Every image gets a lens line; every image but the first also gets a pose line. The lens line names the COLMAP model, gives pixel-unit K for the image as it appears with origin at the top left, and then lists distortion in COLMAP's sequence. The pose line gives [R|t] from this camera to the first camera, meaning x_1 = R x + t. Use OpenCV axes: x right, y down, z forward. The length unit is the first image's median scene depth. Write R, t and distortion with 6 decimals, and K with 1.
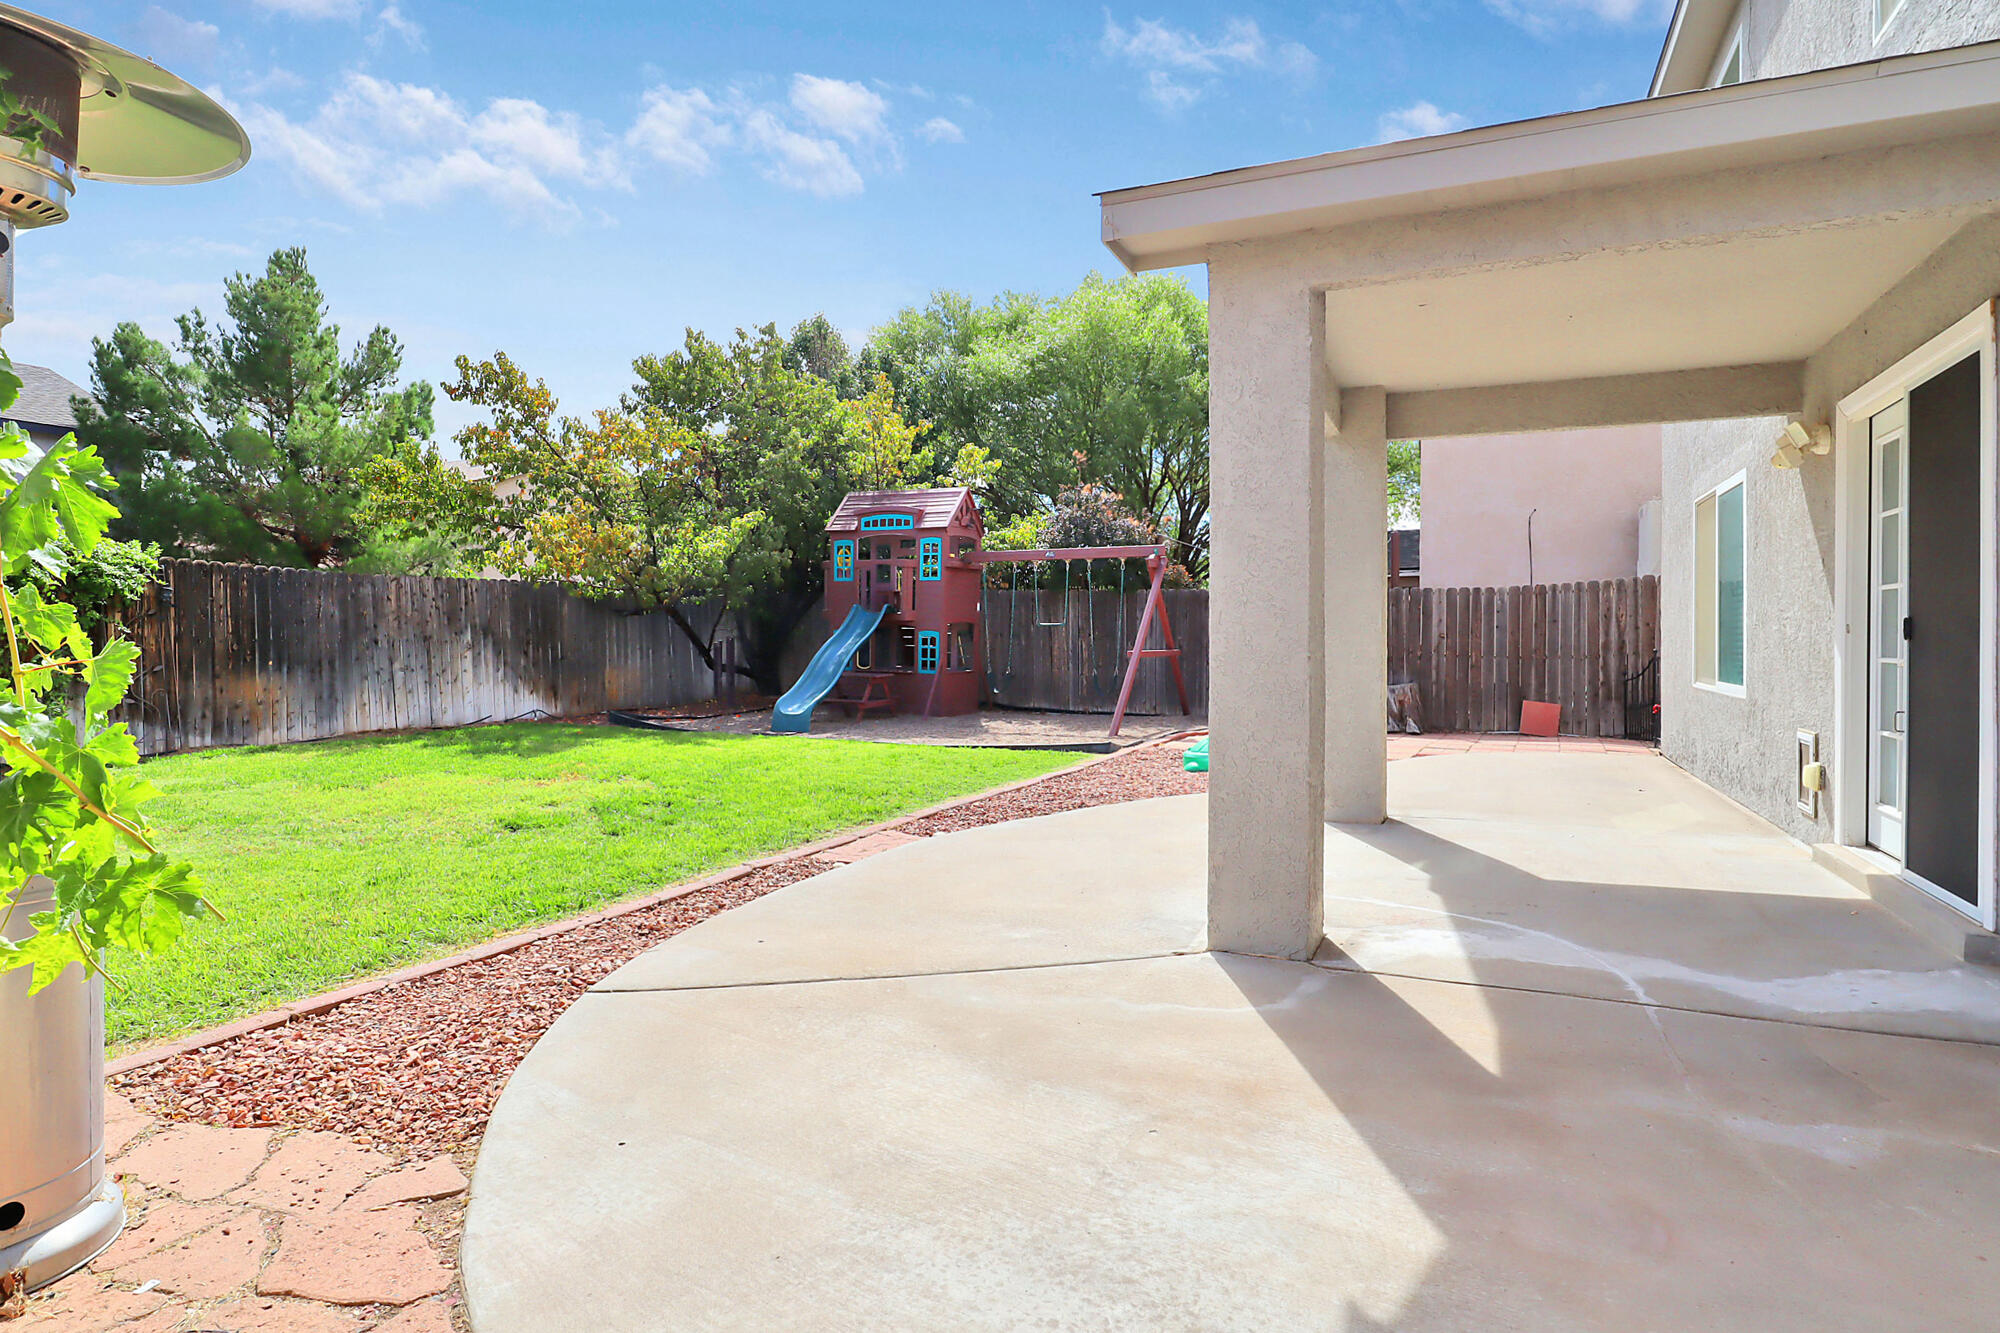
lens RADIAL K [[1026.2, 0, 1012.7], [0, 1026.2, 630.7], [0, 0, 1]] dist [-0.037752, 0.008451]
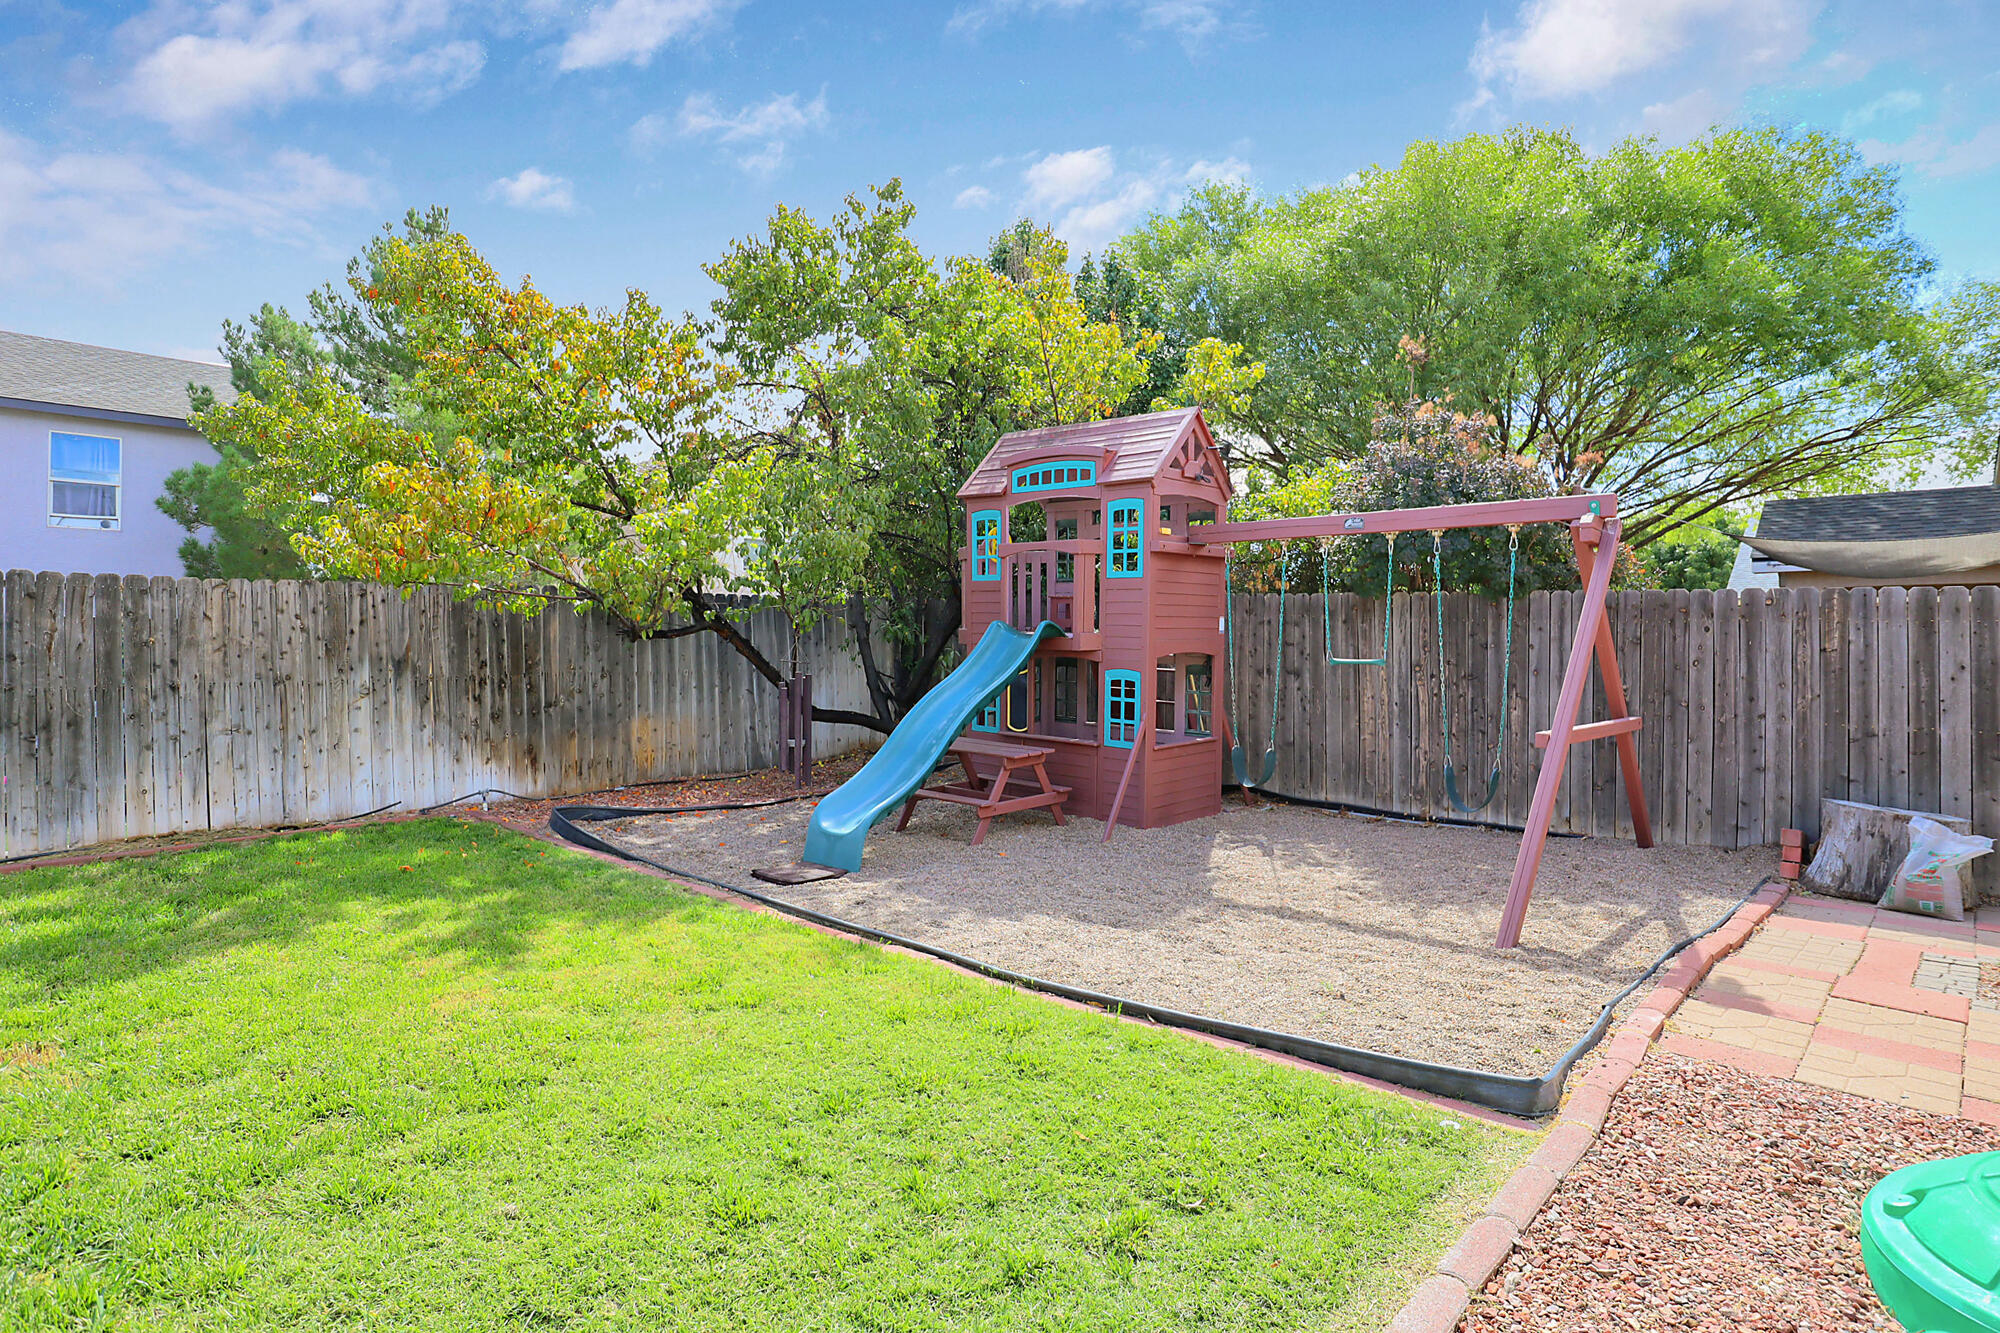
lens RADIAL K [[1026.2, 0, 1003.7], [0, 1026.2, 621.6], [0, 0, 1]] dist [-0.037752, 0.008451]
pose [[0.953379, -0.000032, -0.301775, 0.023283], [-0.003411, 0.999935, -0.010882, -0.018975], [0.301755, 0.011404, 0.953317, 0.456605]]
